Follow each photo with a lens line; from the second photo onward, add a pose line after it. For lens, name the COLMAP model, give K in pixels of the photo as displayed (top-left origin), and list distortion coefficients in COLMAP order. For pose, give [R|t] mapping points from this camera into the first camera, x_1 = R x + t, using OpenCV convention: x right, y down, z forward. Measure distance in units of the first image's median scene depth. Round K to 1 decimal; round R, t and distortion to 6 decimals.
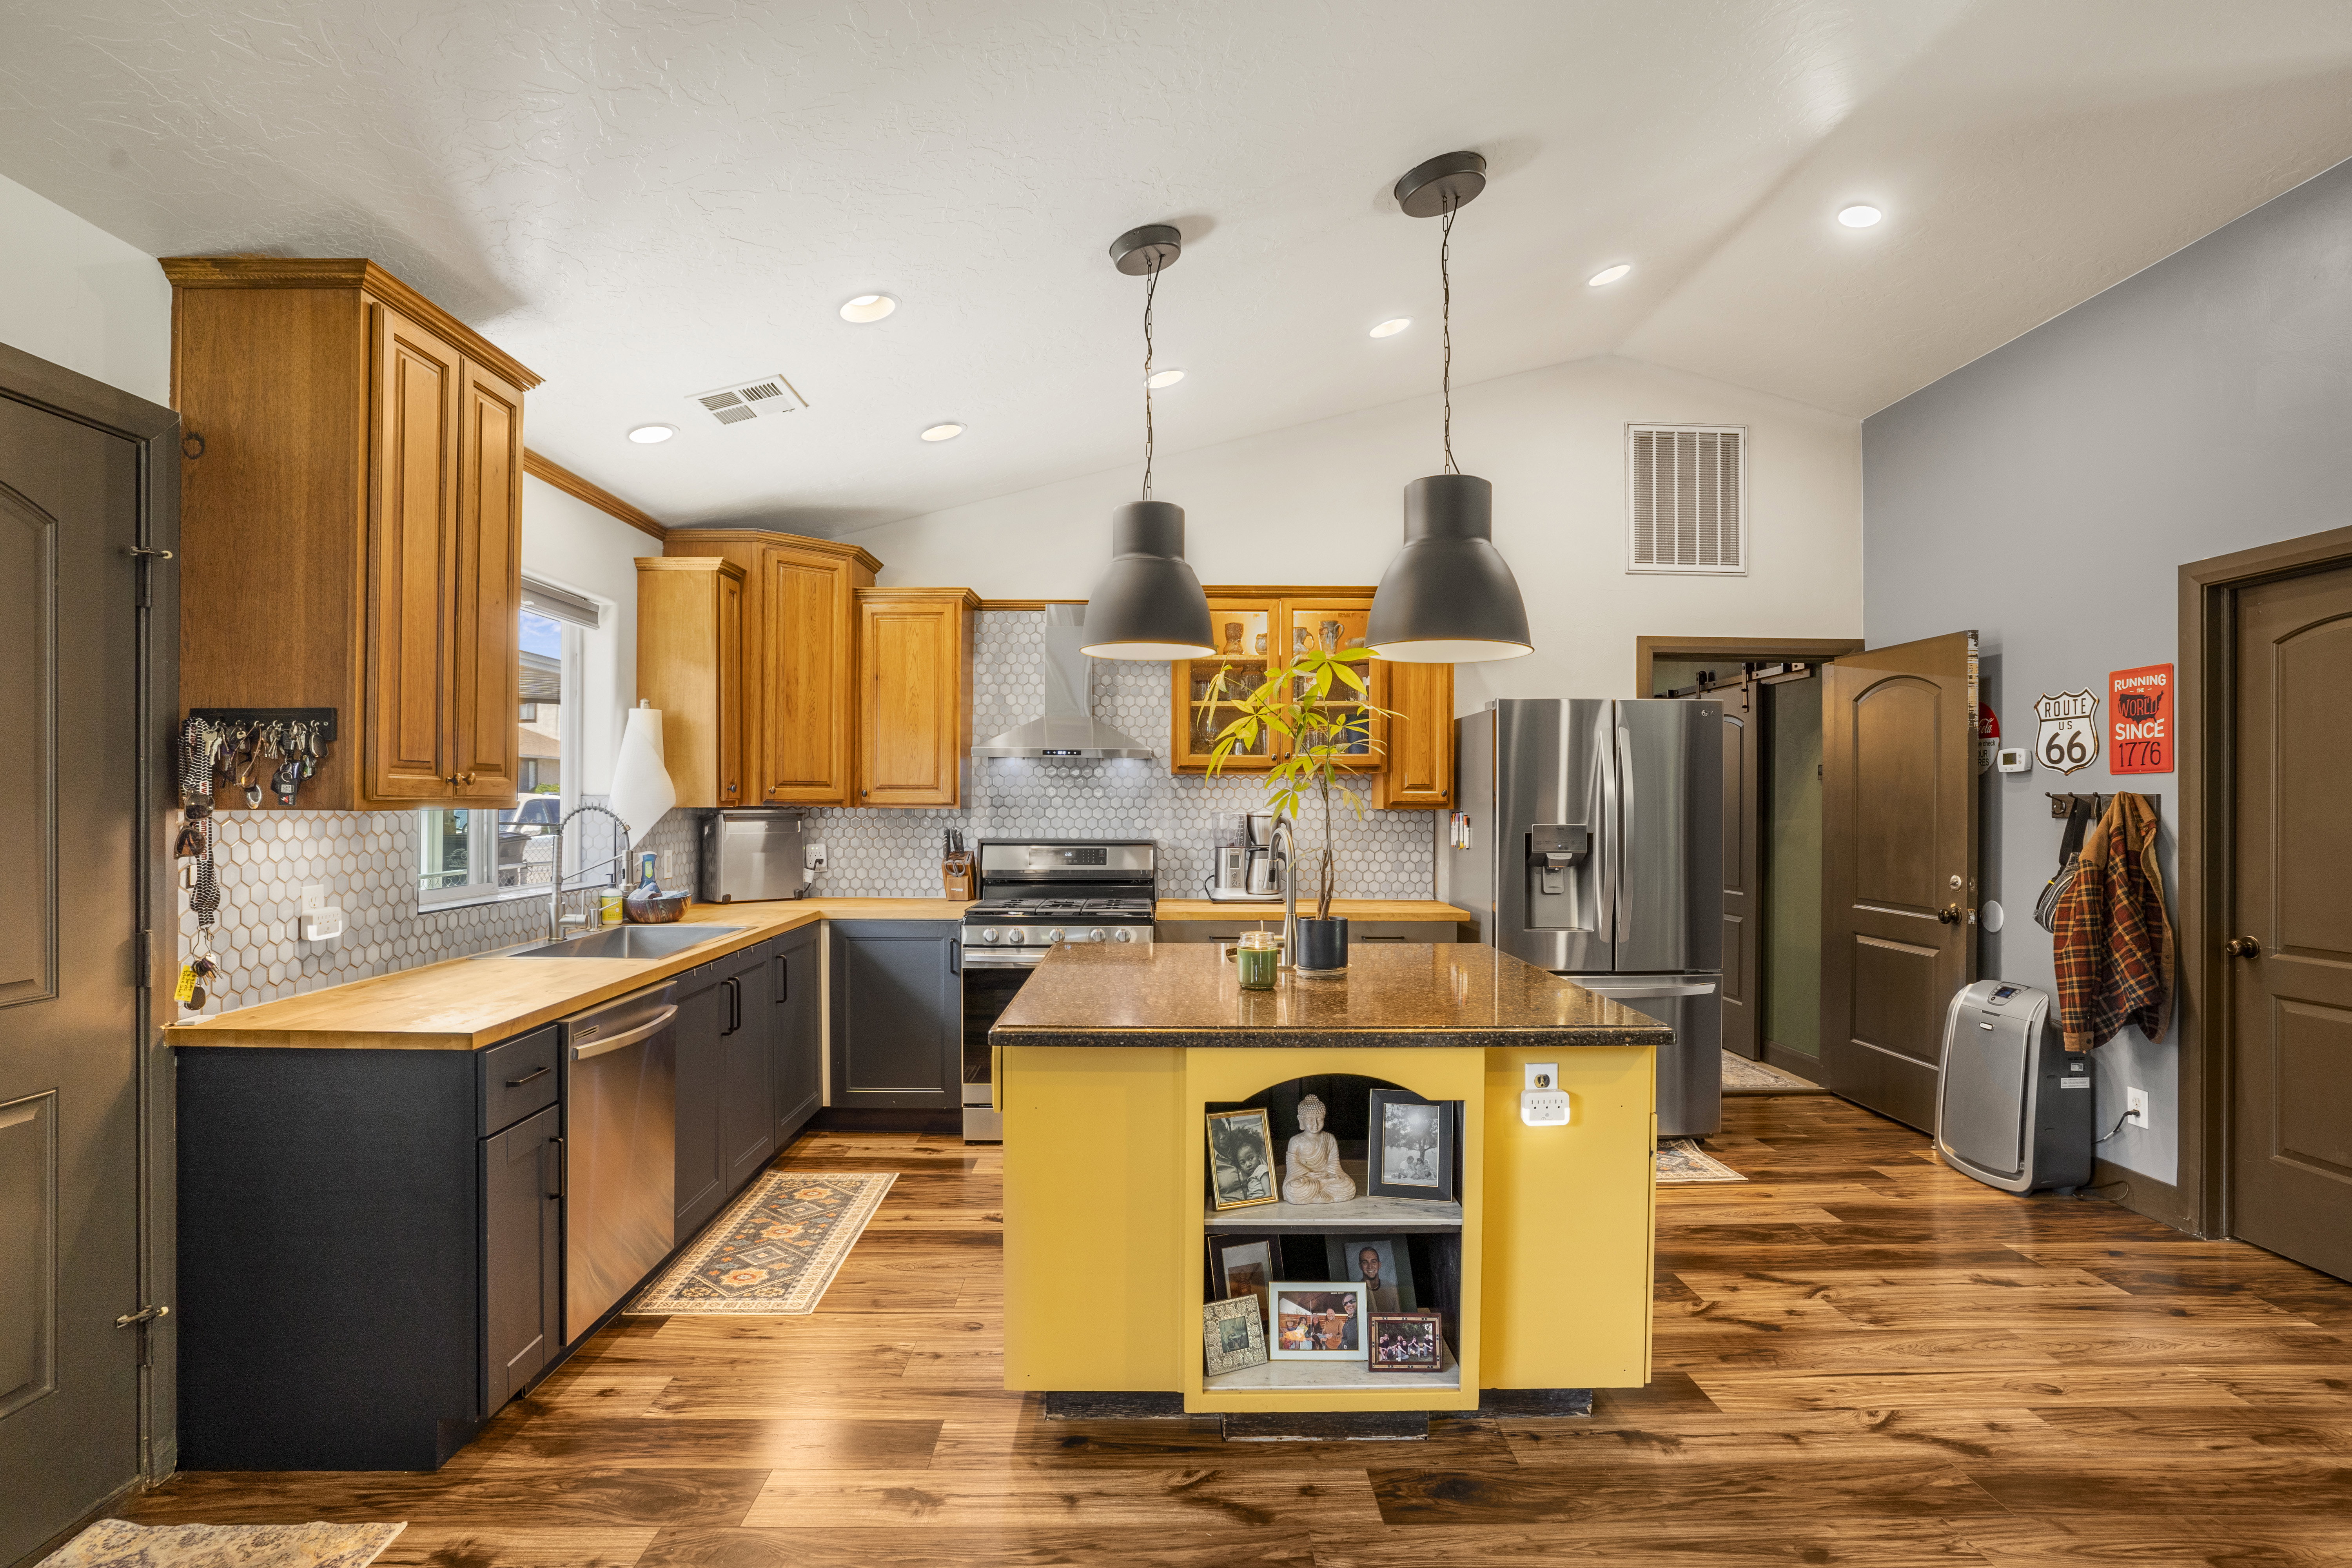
lens RADIAL K [[1197.3, 0, 1162.6], [0, 1197.3, 799.9], [0, 0, 1]] dist [-0.057316, 0.019301]
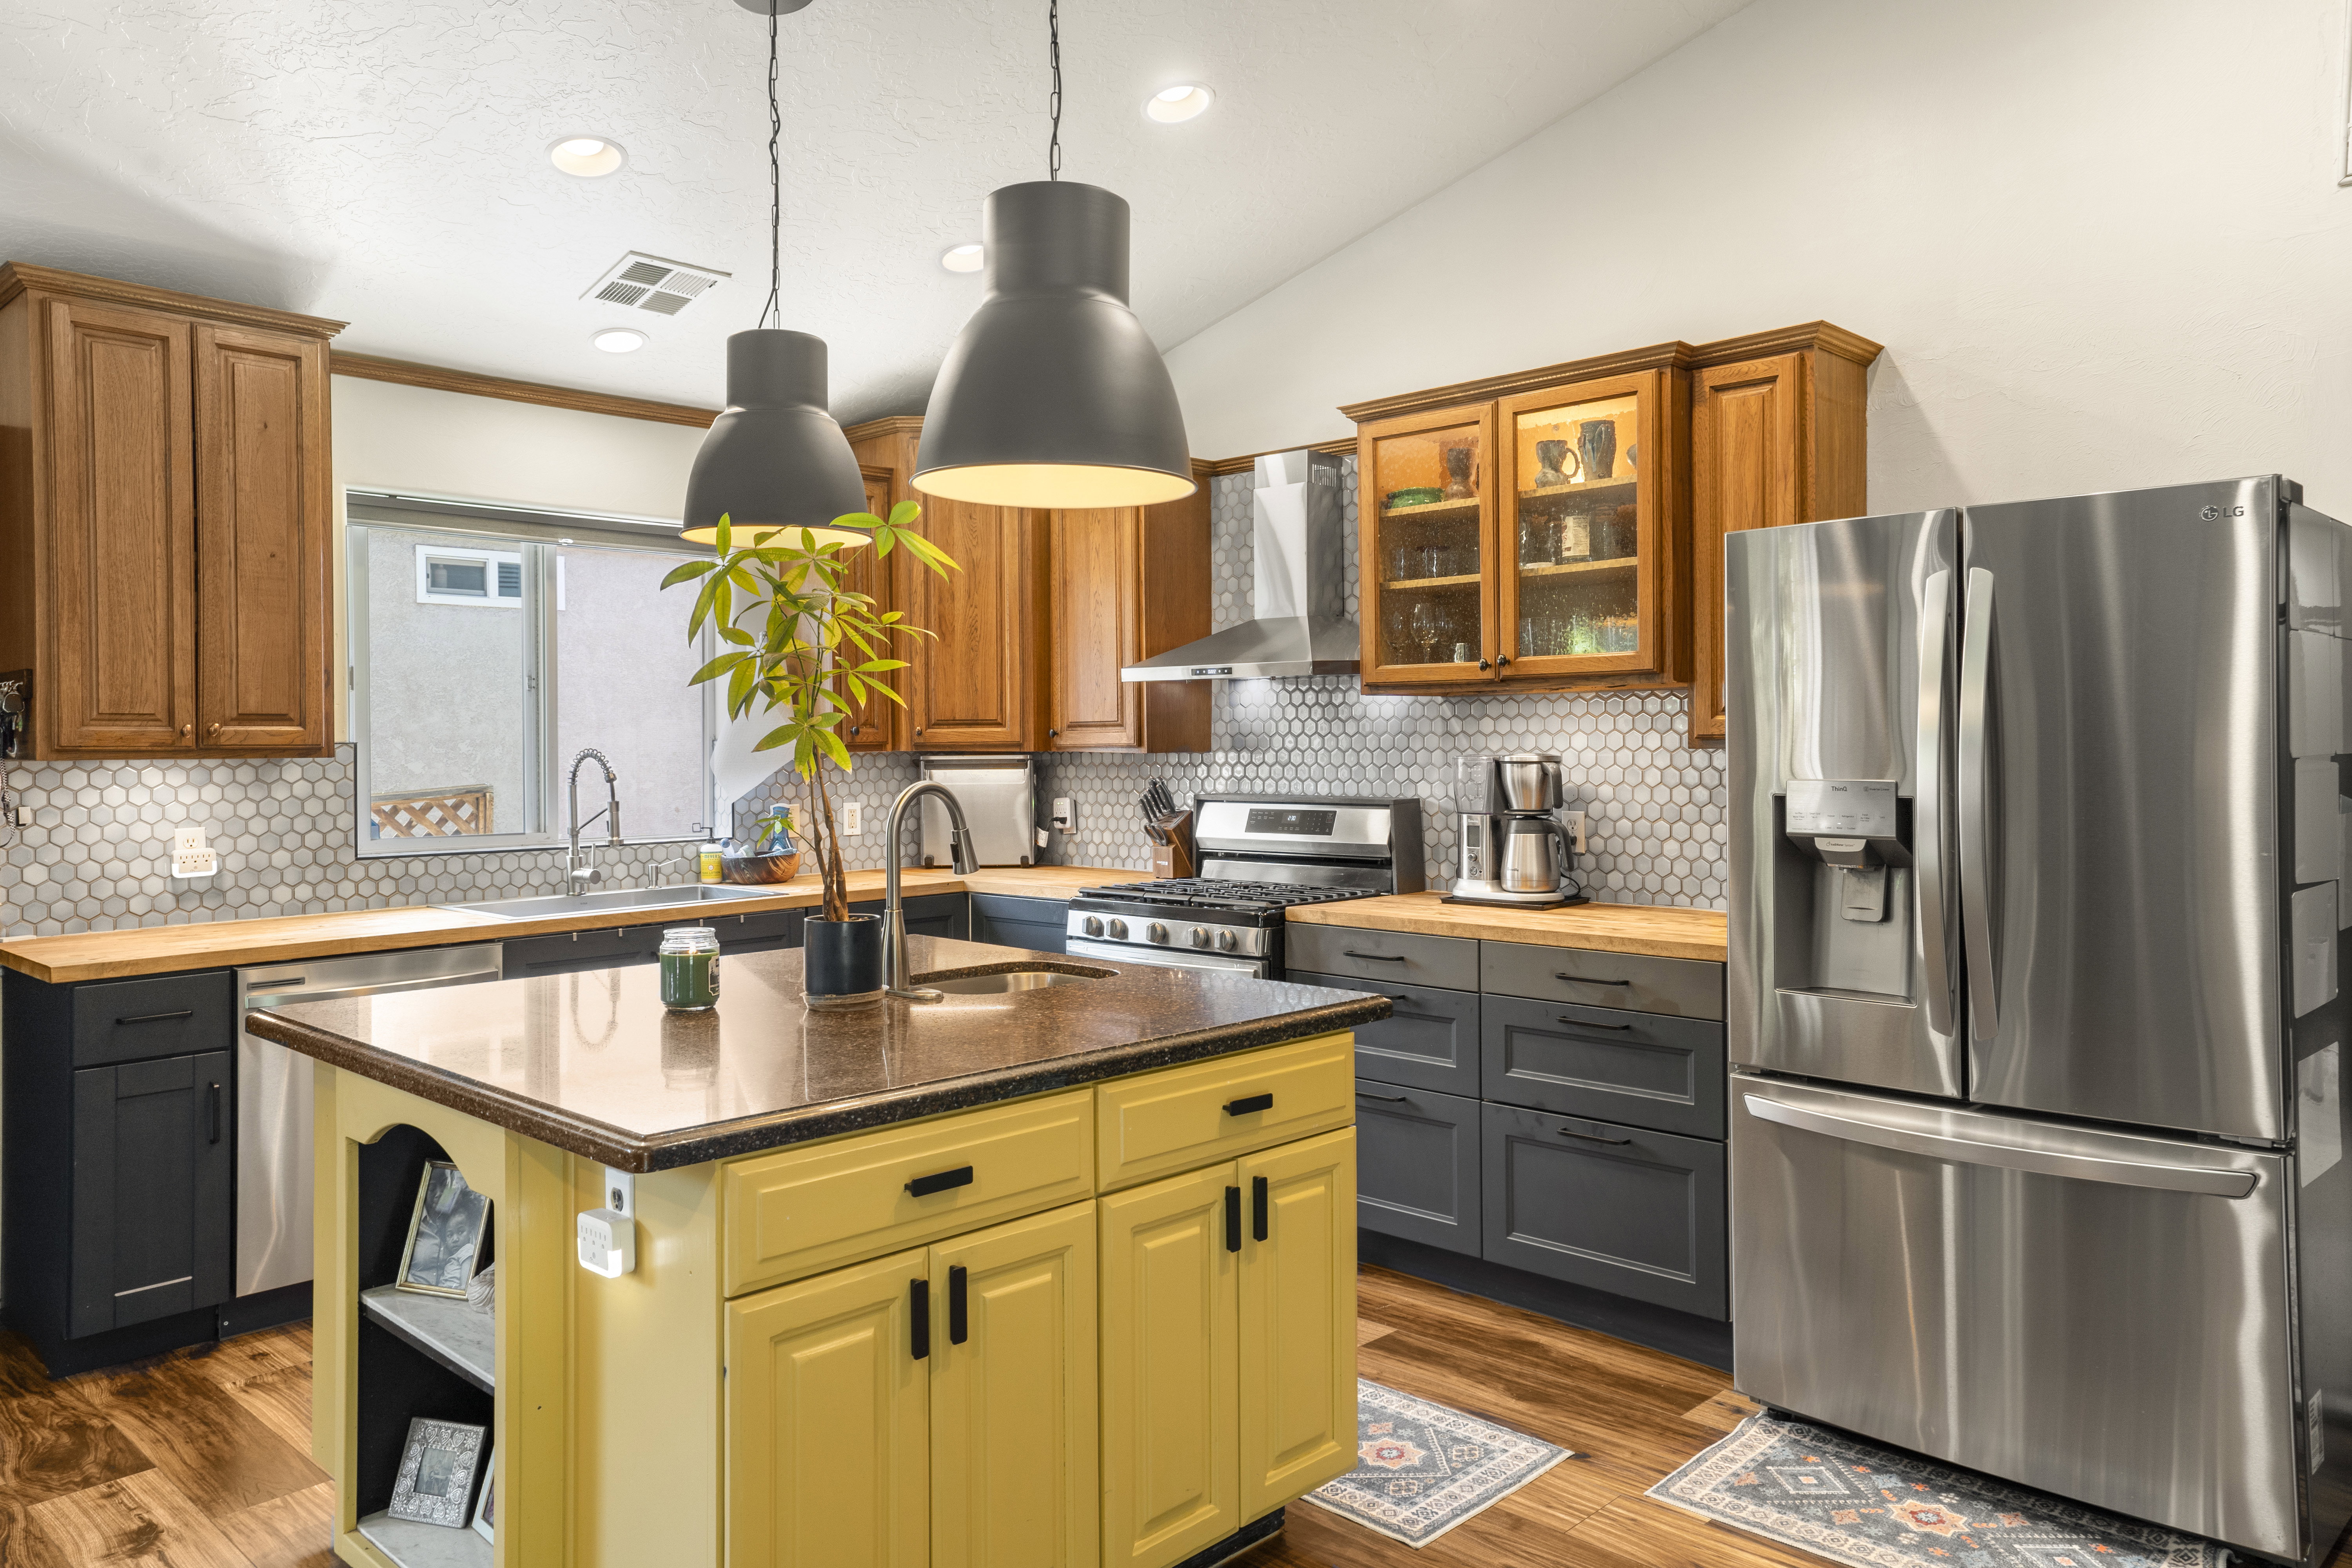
lens RADIAL K [[1634.9, 0, 1157.8], [0, 1634.9, 743.3], [0, 0, 1]] dist [0.023434, 0.014342]
pose [[0.707612, -0.009494, -0.706538, 0.548572], [0.010884, 0.999938, -0.002536, 0.004169], [0.706518, -0.005896, 0.707671, 0.295311]]
